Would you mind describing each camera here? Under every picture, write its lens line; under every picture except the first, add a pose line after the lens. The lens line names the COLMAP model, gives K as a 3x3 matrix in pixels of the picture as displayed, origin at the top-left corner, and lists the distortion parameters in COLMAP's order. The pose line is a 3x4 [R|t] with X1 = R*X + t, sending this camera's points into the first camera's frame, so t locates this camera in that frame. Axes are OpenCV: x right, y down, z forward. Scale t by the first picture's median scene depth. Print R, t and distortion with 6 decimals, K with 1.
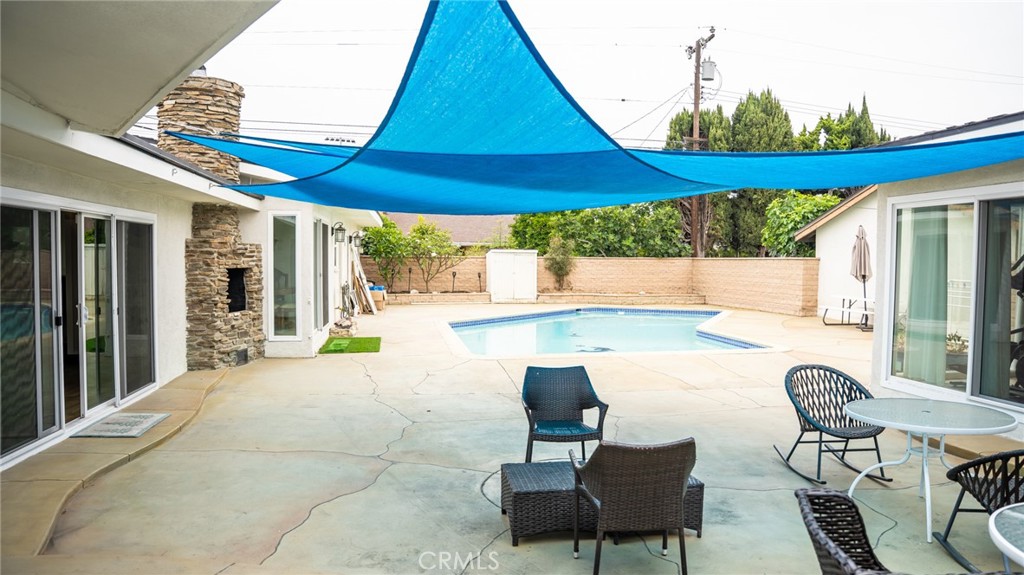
lens RADIAL K [[716.3, 0, 512.0], [0, 716.3, 287.5], [0, 0, 1]] dist [-0.113011, 0.000738]
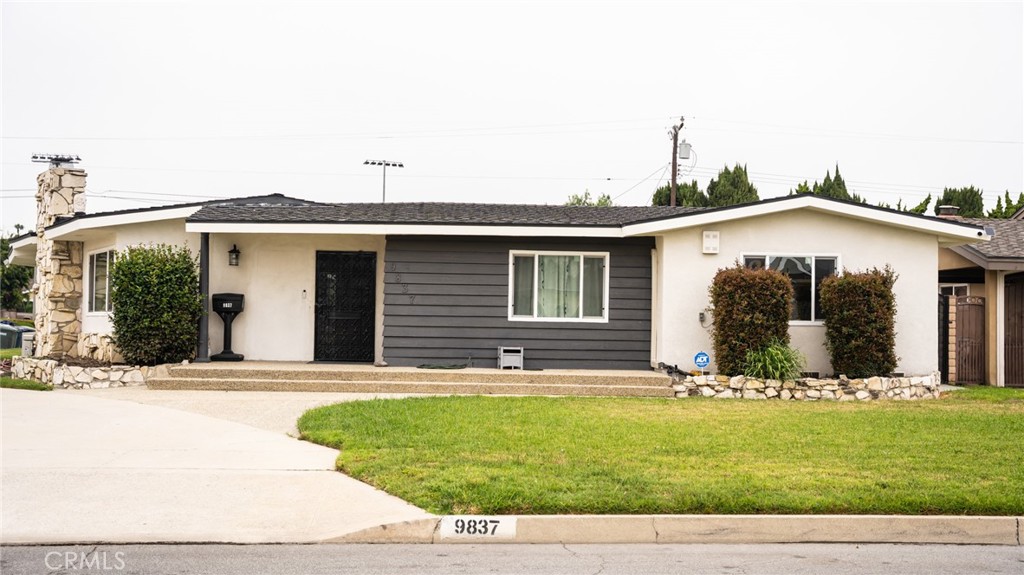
lens RADIAL K [[1150.0, 0, 512.0], [0, 1150.0, 287.5], [0, 0, 1]] dist [0.088097, -0.003887]
pose [[0.991574, -0.003843, -0.129488, 0.241457], [-0.005095, 0.997629, -0.068626, 0.047586], [0.129445, 0.068707, 0.989203, -0.893263]]
